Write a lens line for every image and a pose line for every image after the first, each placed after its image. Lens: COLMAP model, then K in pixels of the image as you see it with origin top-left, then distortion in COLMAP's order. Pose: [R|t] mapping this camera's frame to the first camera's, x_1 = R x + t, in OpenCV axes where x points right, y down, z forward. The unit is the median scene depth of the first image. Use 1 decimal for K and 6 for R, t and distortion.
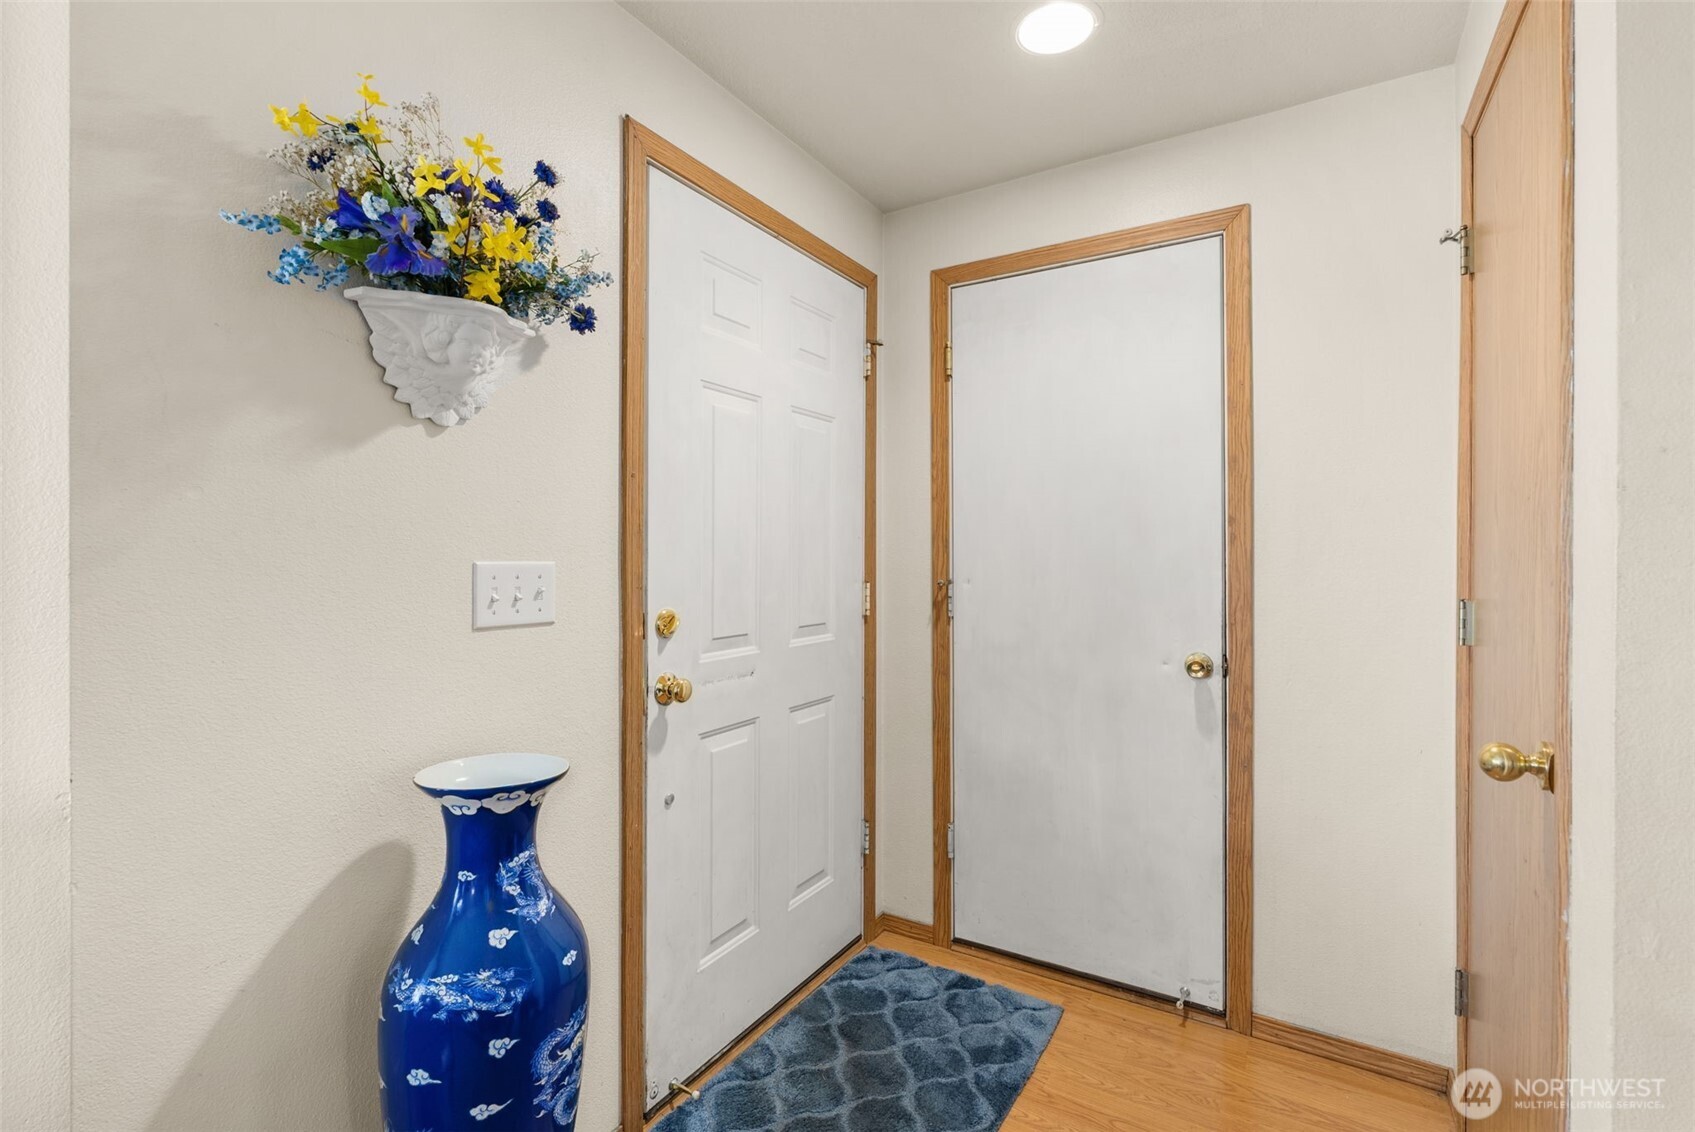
lens RADIAL K [[769.8, 0, 854.4], [0, 769.8, 555.6], [0, 0, 1]] dist [-0.005410, 0.002145]
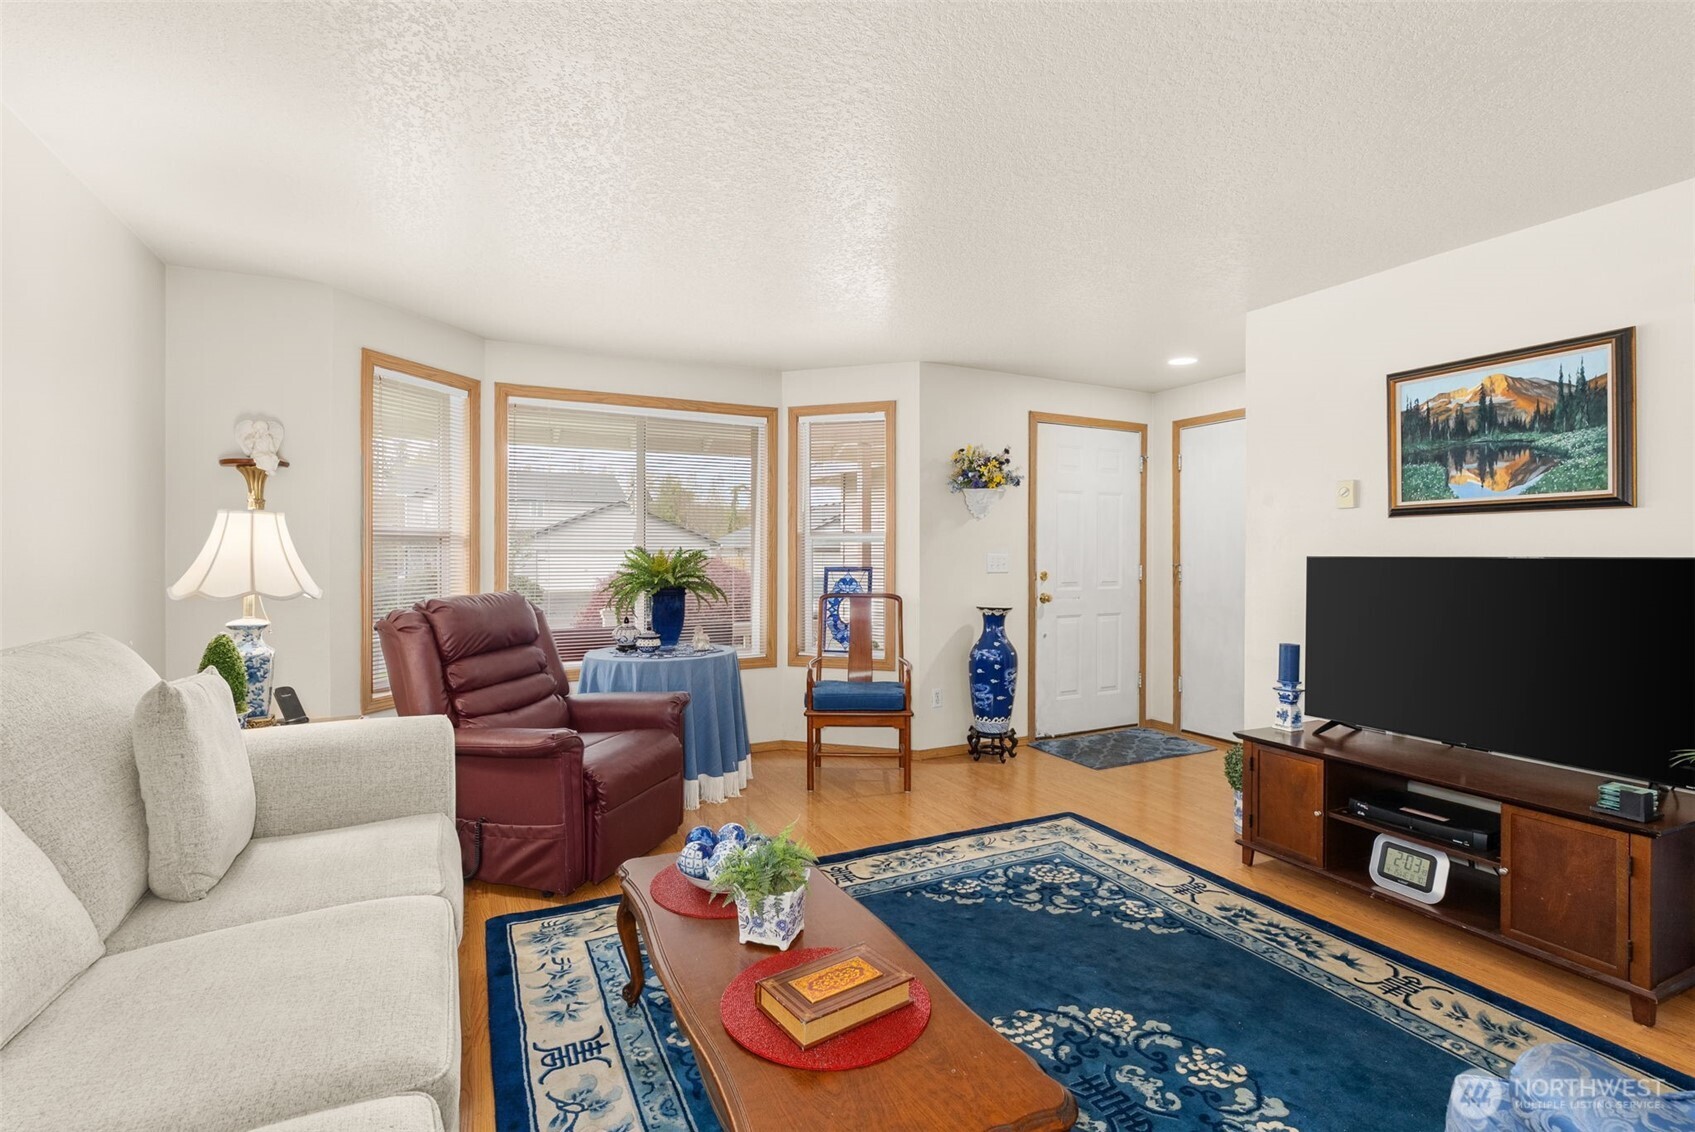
lens RADIAL K [[769.8, 0, 845.2], [0, 769.8, 559.3], [0, 0, 1]] dist [-0.005410, 0.002145]
pose [[0.847326, 0.003042, -0.531064, 0.932638], [-0.001150, 0.999992, 0.003892, 0.021488], [0.531072, -0.002687, 0.847323, -2.623038]]
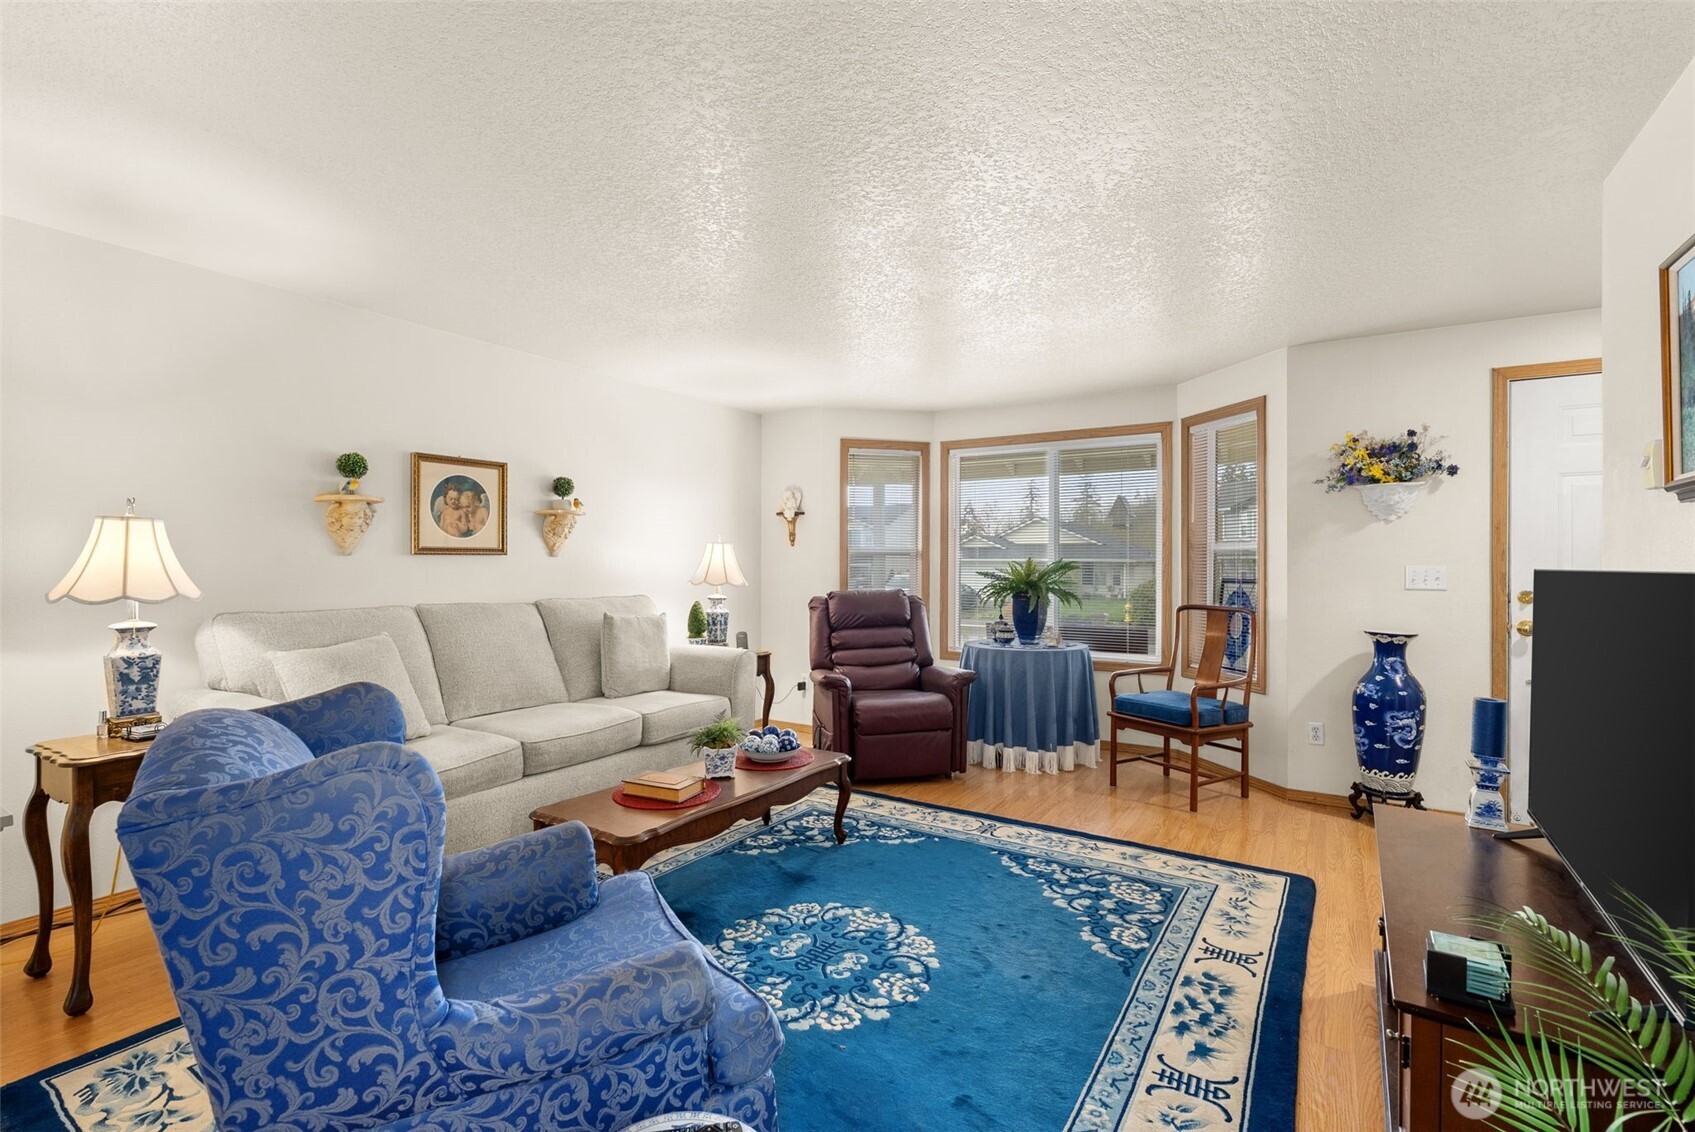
lens RADIAL K [[769.8, 0, 855.3], [0, 769.8, 562.6], [0, 0, 1]] dist [-0.005410, 0.002145]
pose [[-0.011915, -0.002363, -0.999926, 2.551868], [-0.006686, 0.999975, -0.002283, 0.018720], [0.999907, 0.006658, -0.011930, -1.085667]]
